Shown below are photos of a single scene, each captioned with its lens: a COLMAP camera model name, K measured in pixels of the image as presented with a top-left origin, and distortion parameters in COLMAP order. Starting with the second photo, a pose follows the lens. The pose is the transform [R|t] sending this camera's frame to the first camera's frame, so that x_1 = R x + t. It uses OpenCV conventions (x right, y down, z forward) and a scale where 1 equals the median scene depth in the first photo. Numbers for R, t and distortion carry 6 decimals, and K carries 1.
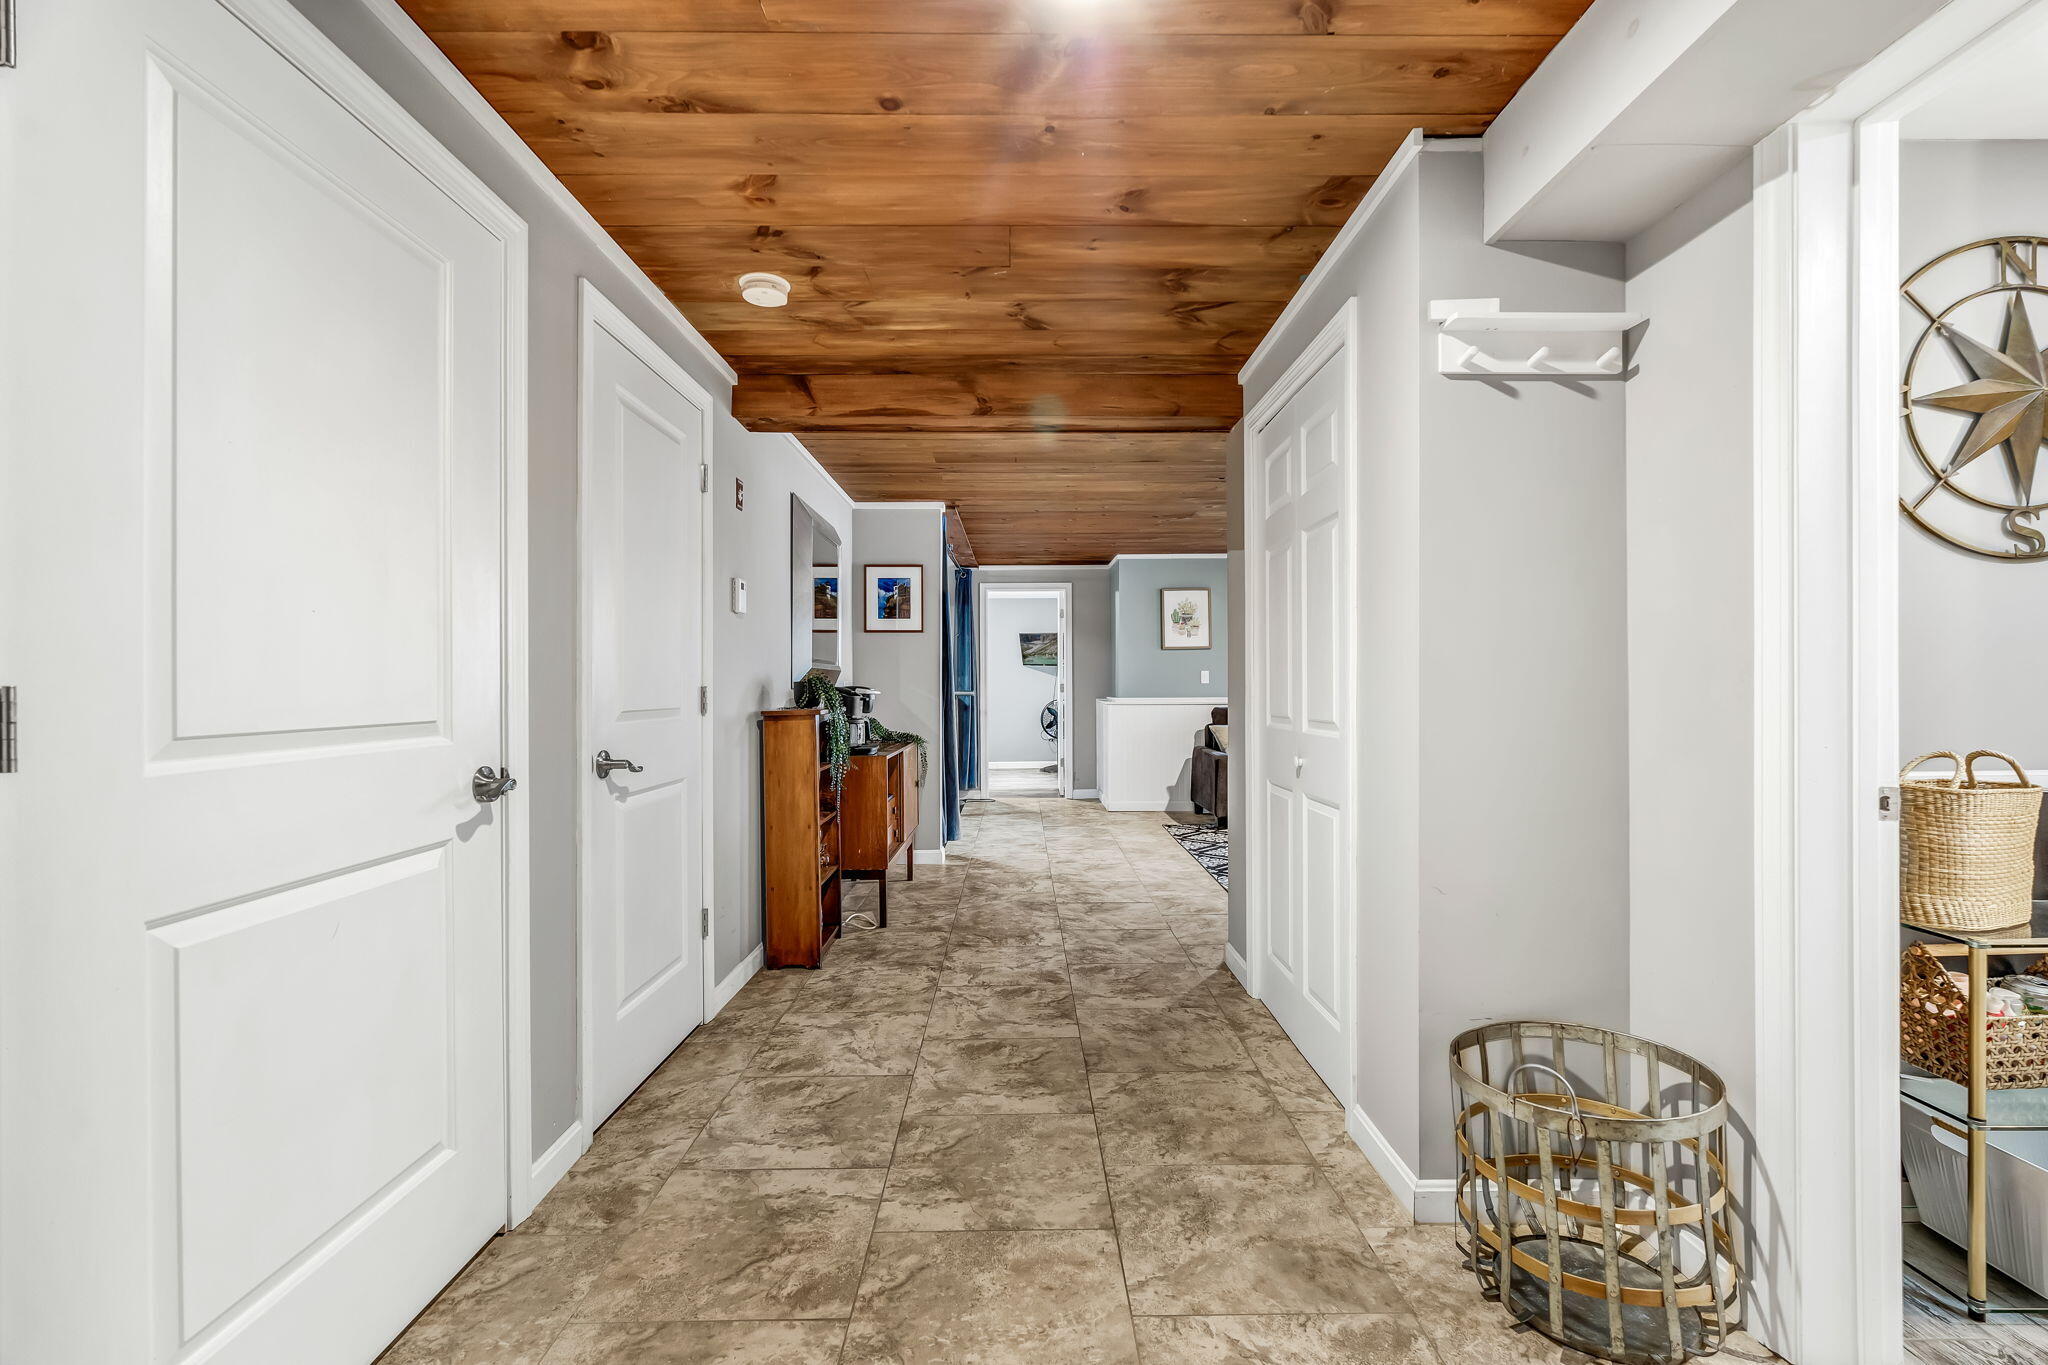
lens RADIAL K [[908.6, 0, 1024.0], [0, 908.6, 682.5], [0, 0, 1]] dist [0.000472, -0.000001]
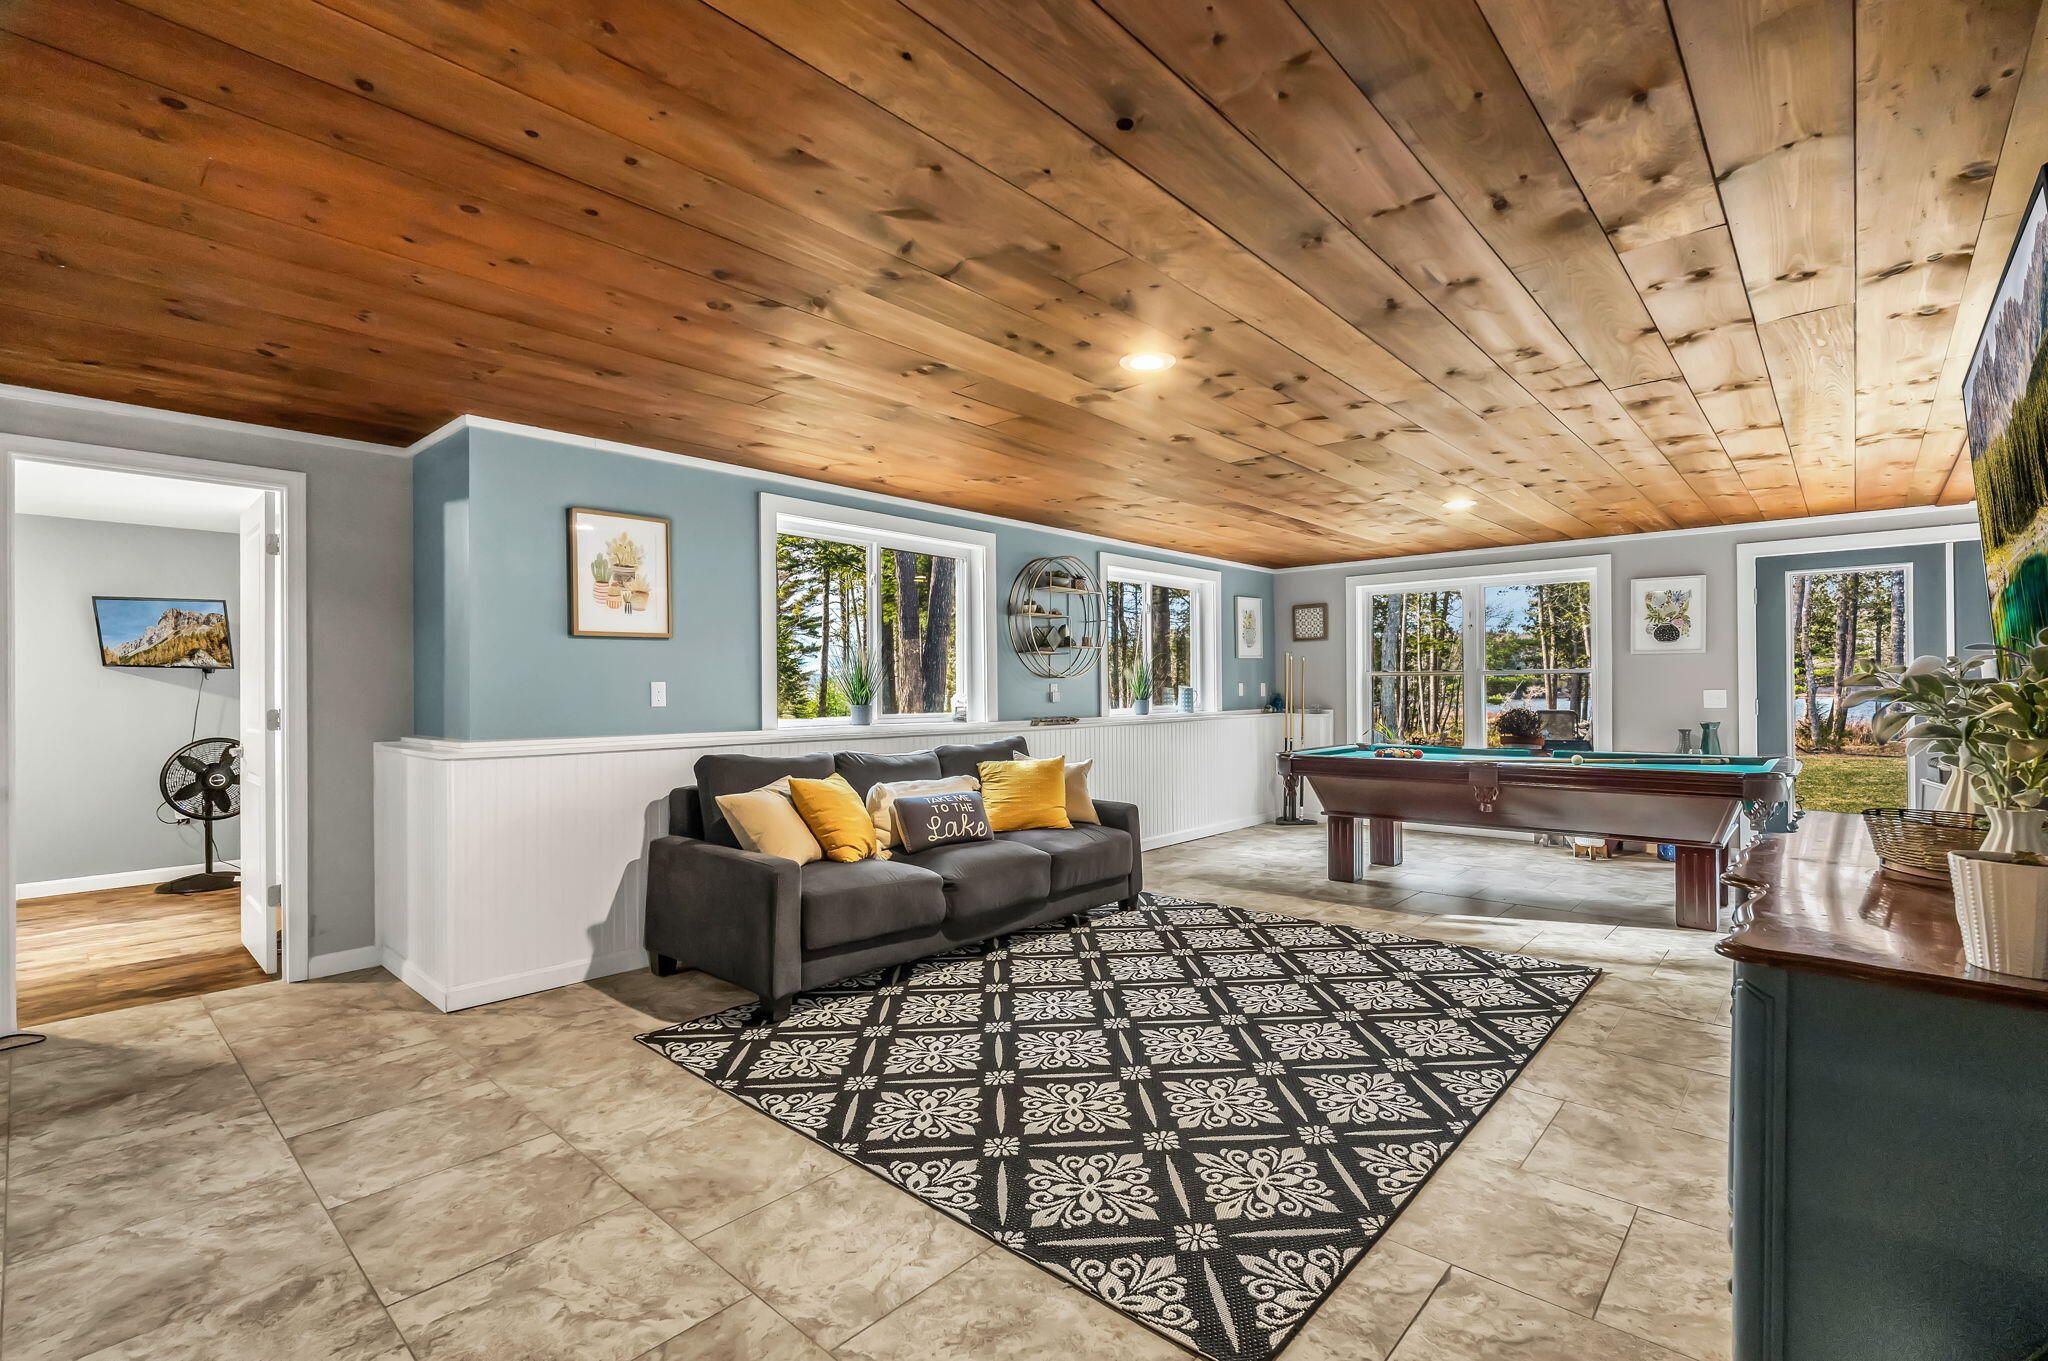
lens RADIAL K [[908.6, 0, 1024.0], [0, 908.6, 680.5], [0, 0, 1]] dist [0.000472, -0.000001]
pose [[0.677116, 0.003228, 0.735869, -0.036154], [0.005099, 0.999946, -0.009078, -0.007974], [-0.735859, 0.009899, 0.677063, 0.506273]]
